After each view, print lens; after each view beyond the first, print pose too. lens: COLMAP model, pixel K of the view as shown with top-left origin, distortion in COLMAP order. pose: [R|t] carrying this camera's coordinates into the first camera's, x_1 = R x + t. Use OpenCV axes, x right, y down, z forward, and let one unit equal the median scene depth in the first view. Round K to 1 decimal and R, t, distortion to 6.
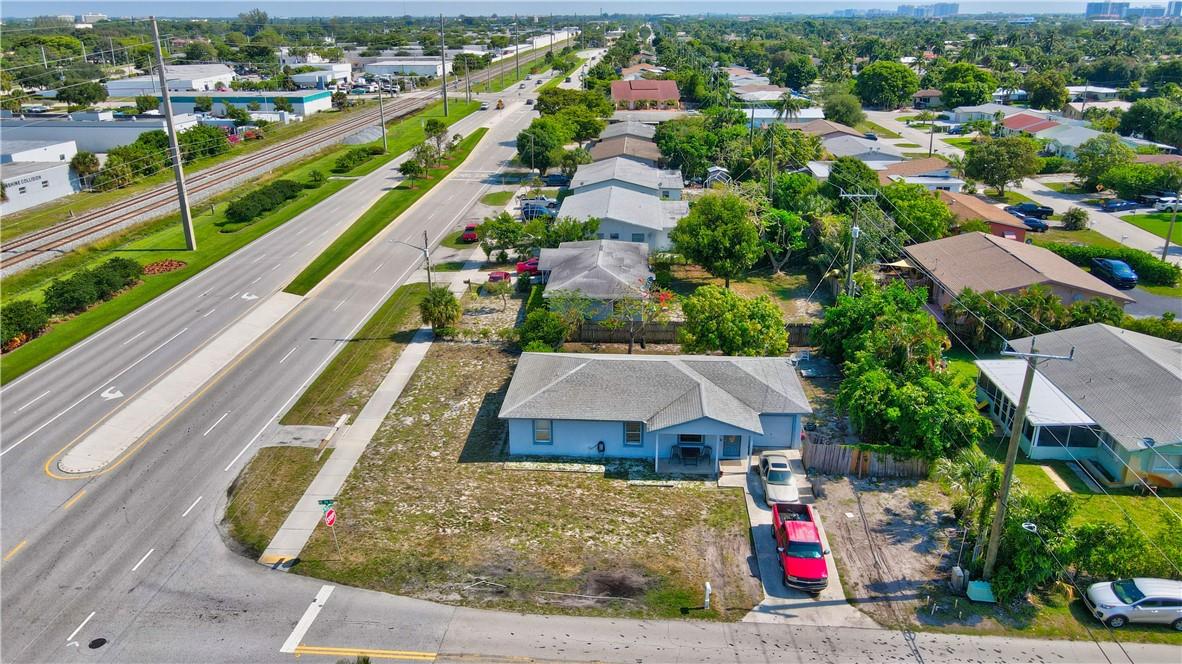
lens RADIAL K [[866.9, 0, 591.0], [0, 866.9, 332.0], [0, 0, 1]] dist [-0.001073, 0.030693]
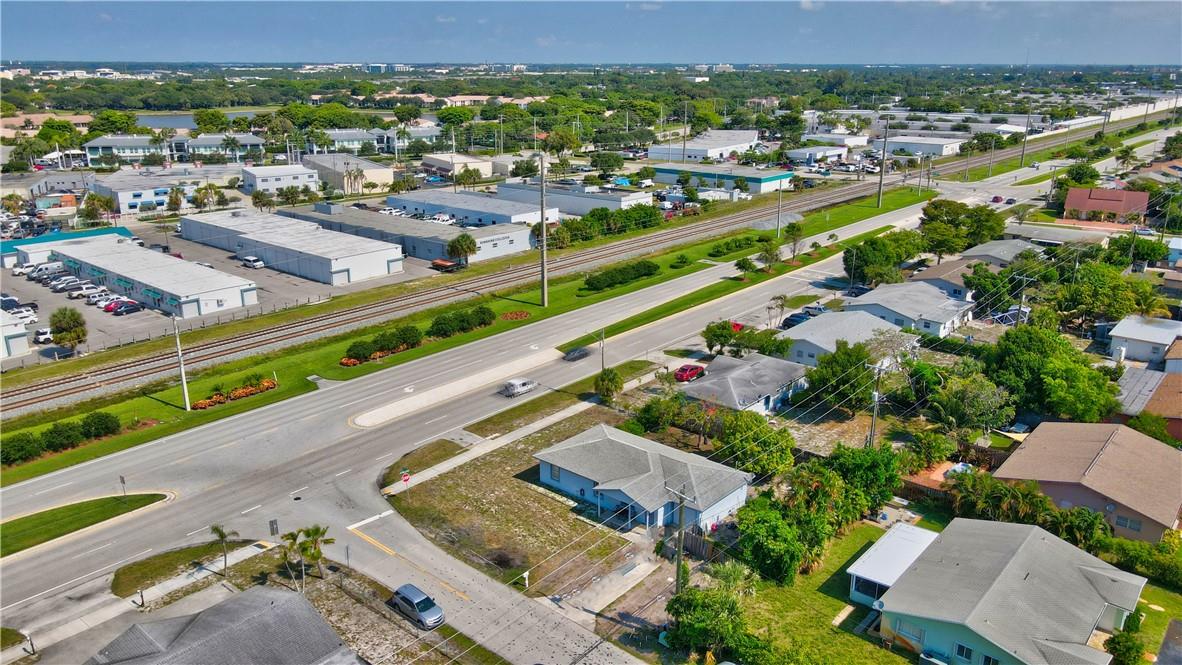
lens RADIAL K [[883.2, 0, 591.0], [0, 883.2, 332.5], [0, 0, 1]] dist [0.002387, 0.004497]
pose [[0.798506, 0.186270, -0.572443, 0.892224], [-0.215376, 0.976378, 0.017278, -0.181035], [0.562140, 0.109493, 0.819762, -0.329319]]
